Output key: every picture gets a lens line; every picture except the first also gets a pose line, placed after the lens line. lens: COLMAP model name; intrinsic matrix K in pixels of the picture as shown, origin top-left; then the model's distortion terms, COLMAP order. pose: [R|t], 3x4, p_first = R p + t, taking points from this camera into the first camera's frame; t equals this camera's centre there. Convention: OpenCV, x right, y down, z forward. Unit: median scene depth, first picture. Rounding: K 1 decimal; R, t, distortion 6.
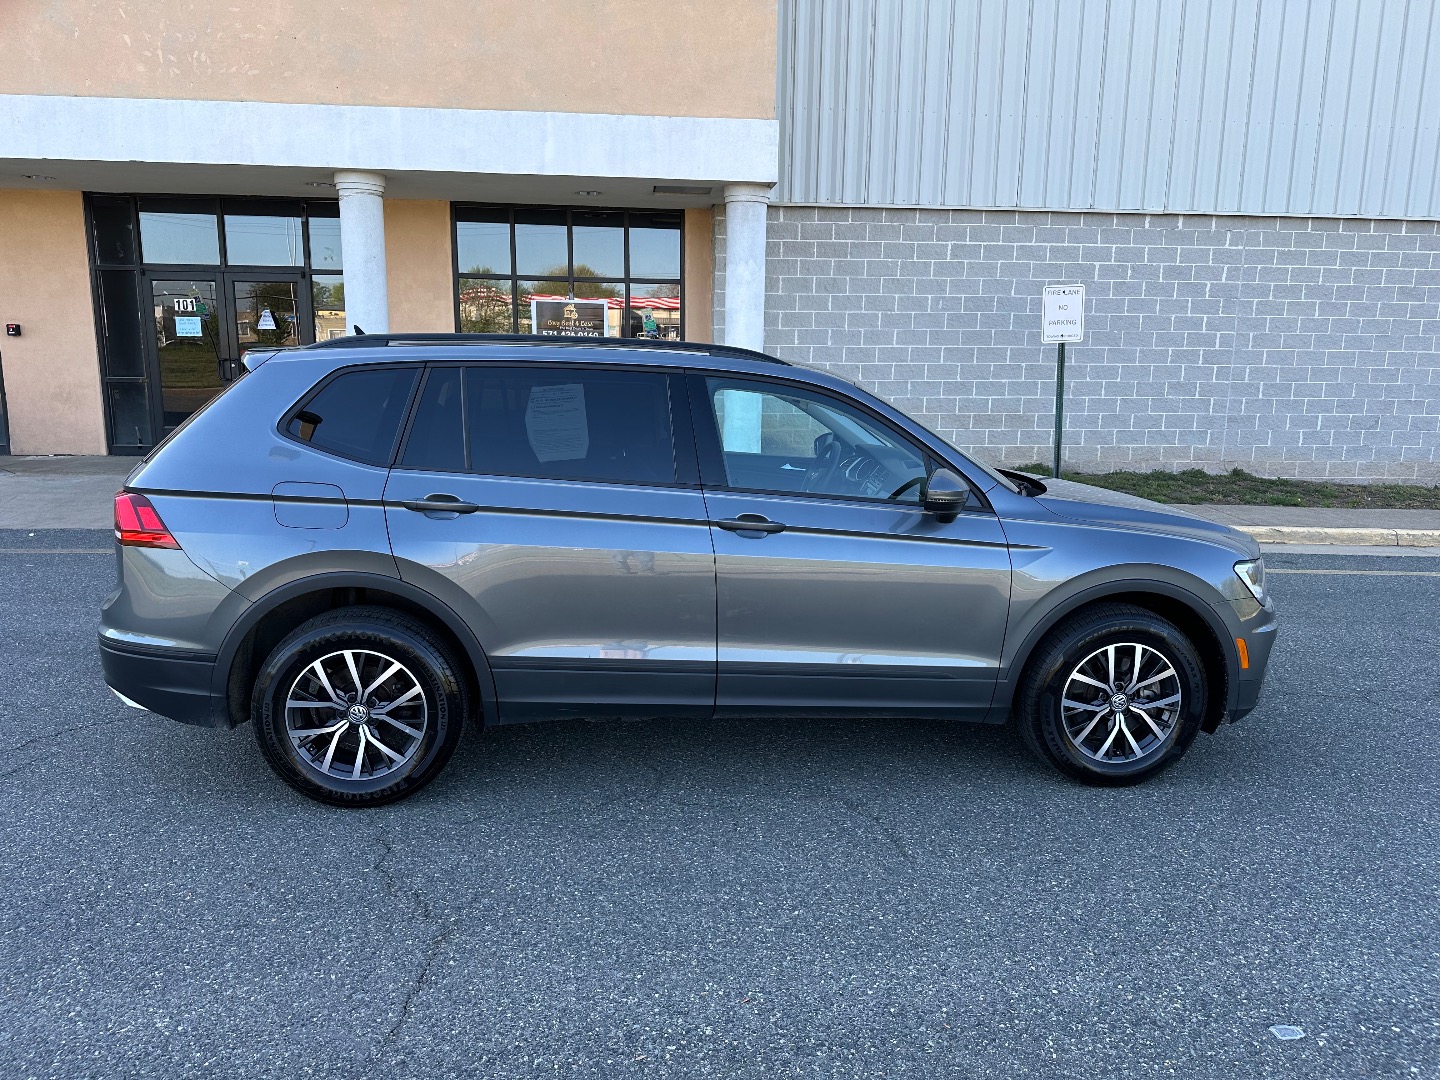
lens RADIAL K [[1022.6, 0, 718.4], [0, 1022.6, 526.6], [0, 0, 1]] dist [0.064560, -0.102675]
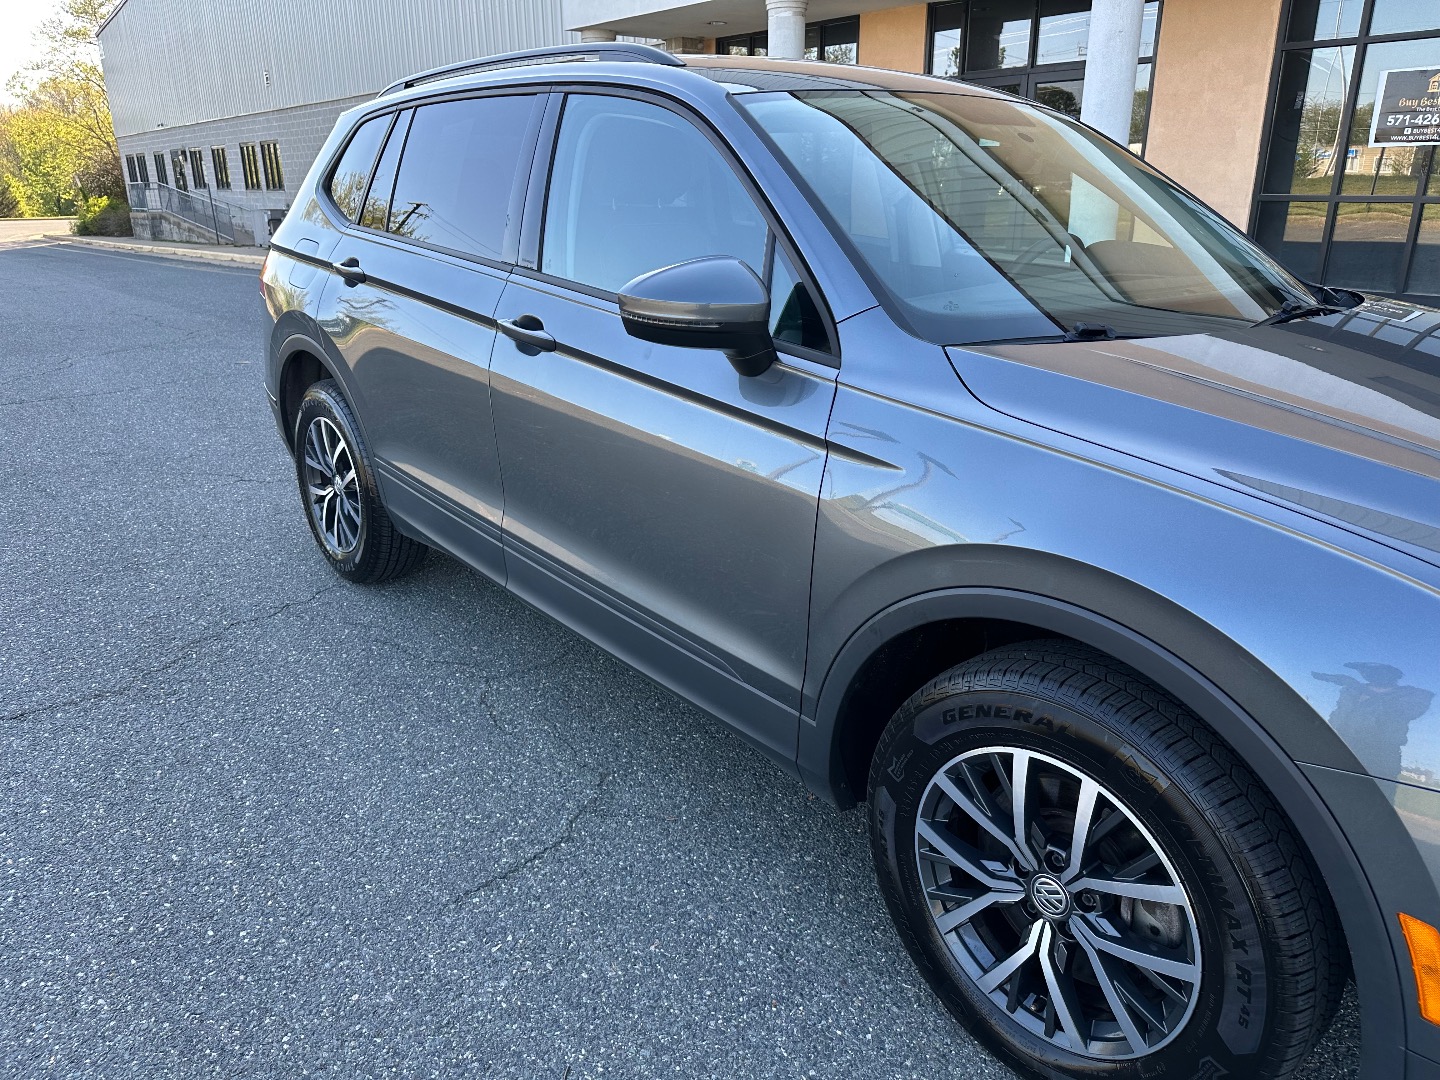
lens RADIAL K [[1022.6, 0, 718.4], [0, 1022.6, 526.6], [0, 0, 1]] dist [0.064560, -0.102675]
pose [[0.552389, 0.246408, -0.796335, 0.598652], [-0.128150, 0.969058, 0.210960, -0.032937], [0.823677, -0.014481, 0.566874, 0.677505]]
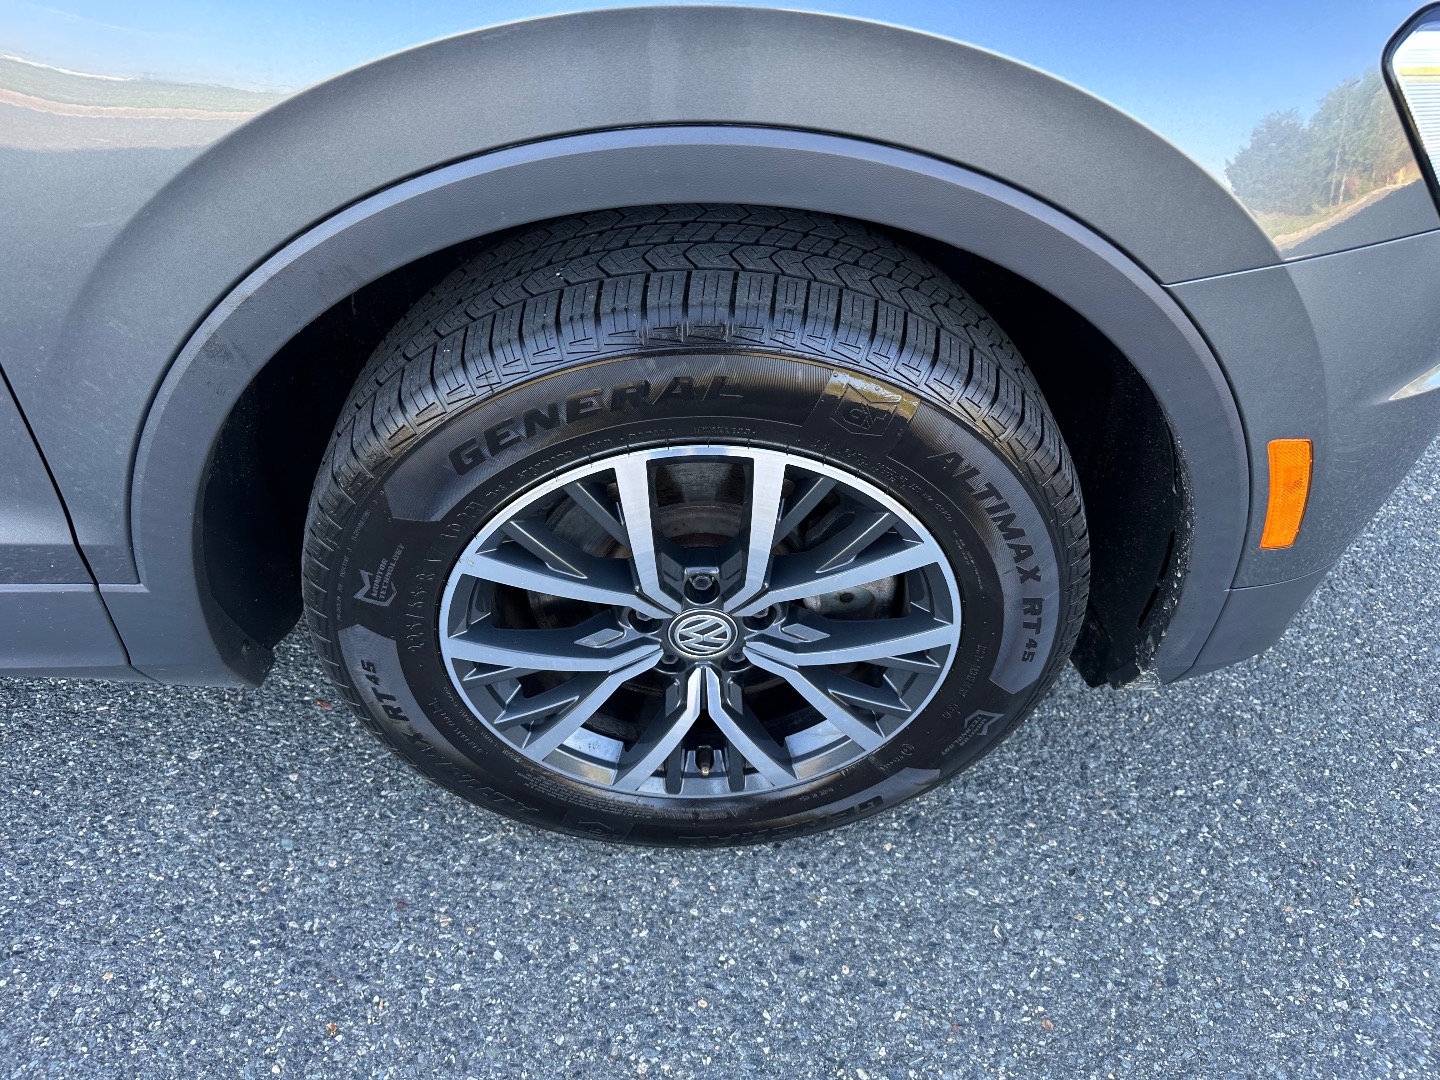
lens RADIAL K [[1022.6, 0, 718.4], [0, 1022.6, 526.6], [0, 0, 1]] dist [0.064560, -0.102675]
pose [[0.995813, 0.055420, -0.072697, 0.409832], [-0.008208, 0.846263, 0.532702, 0.017864], [0.091043, -0.529875, 0.843174, 0.810006]]
